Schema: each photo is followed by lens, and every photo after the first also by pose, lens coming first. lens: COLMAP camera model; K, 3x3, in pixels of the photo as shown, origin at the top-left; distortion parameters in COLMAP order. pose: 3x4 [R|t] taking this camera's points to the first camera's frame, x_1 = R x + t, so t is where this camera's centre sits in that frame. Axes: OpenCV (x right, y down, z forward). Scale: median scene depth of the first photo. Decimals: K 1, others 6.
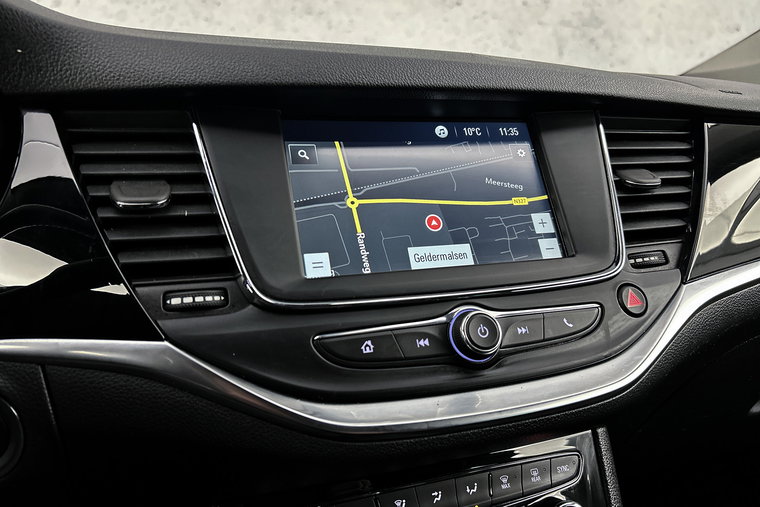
lens RADIAL K [[574.8, 0, 379.6], [0, 574.8, 252.6], [0, 0, 1]] dist [0.061453, -0.071768]
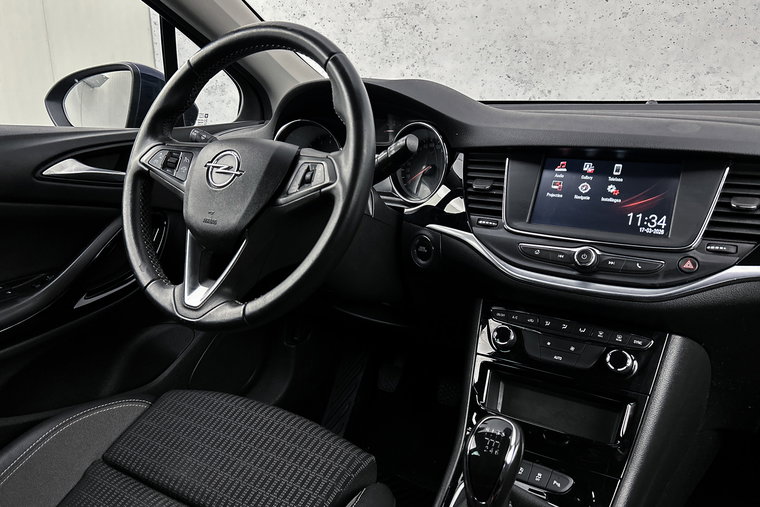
lens RADIAL K [[574.8, 0, 379.2], [0, 574.8, 256.4], [0, 0, 1]] dist [0.061453, -0.071768]
pose [[0.620069, 0.197885, -0.759182, 1.455775], [-0.158259, 0.979324, 0.126006, -0.028877], [0.768420, 0.042015, 0.638565, -1.149552]]
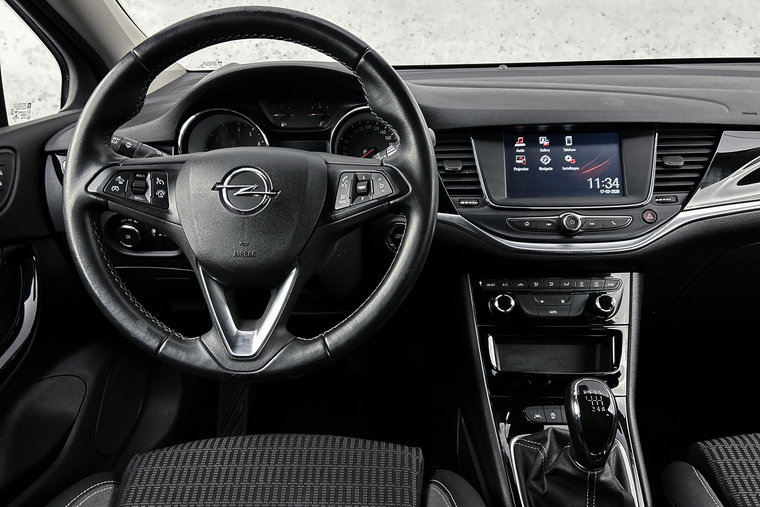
lens RADIAL K [[574.8, 0, 376.9], [0, 574.8, 253.0], [0, 0, 1]] dist [0.061453, -0.071768]
pose [[0.927228, 0.106654, -0.358989, 0.321274], [-0.050269, 0.985360, 0.162906, -0.116609], [0.371108, -0.133005, 0.919015, -1.854877]]
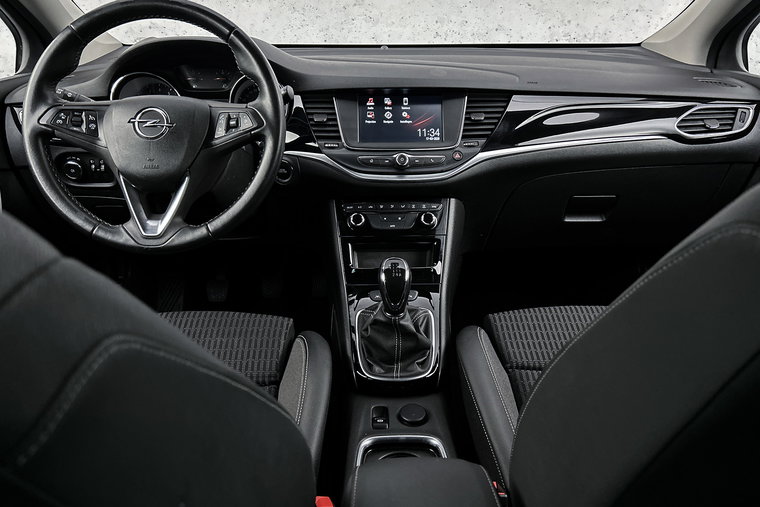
lens RADIAL K [[574.8, 0, 378.9], [0, 574.8, 262.4], [0, 0, 1]] dist [0.061453, -0.071768]
pose [[0.949136, 0.115676, -0.292850, 1.220218], [-0.058851, 0.978854, 0.195910, 0.068856], [0.309319, -0.168711, 0.935873, -2.695635]]
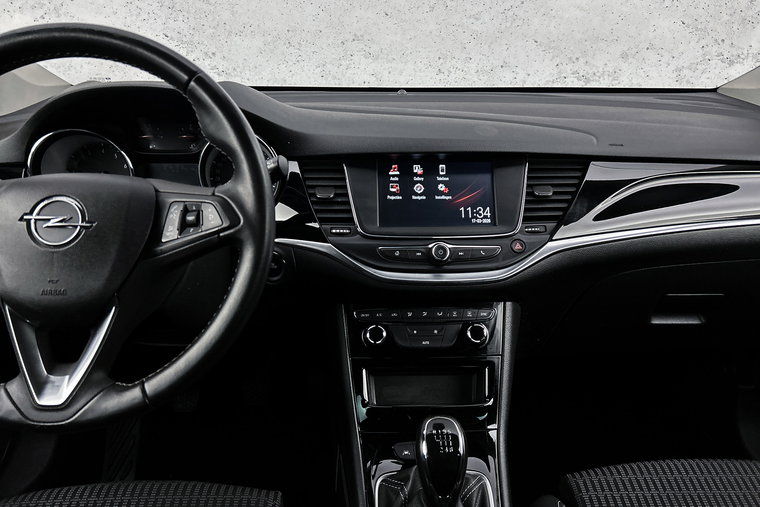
lens RADIAL K [[574.8, 0, 383.4], [0, 574.8, 252.6], [0, 0, 1]] dist [0.061453, -0.071768]
pose [[0.954852, 0.097225, -0.280723, 0.673795], [-0.062793, 0.989633, 0.129163, -0.187441], [0.290371, -0.105704, 0.951058, -1.608843]]
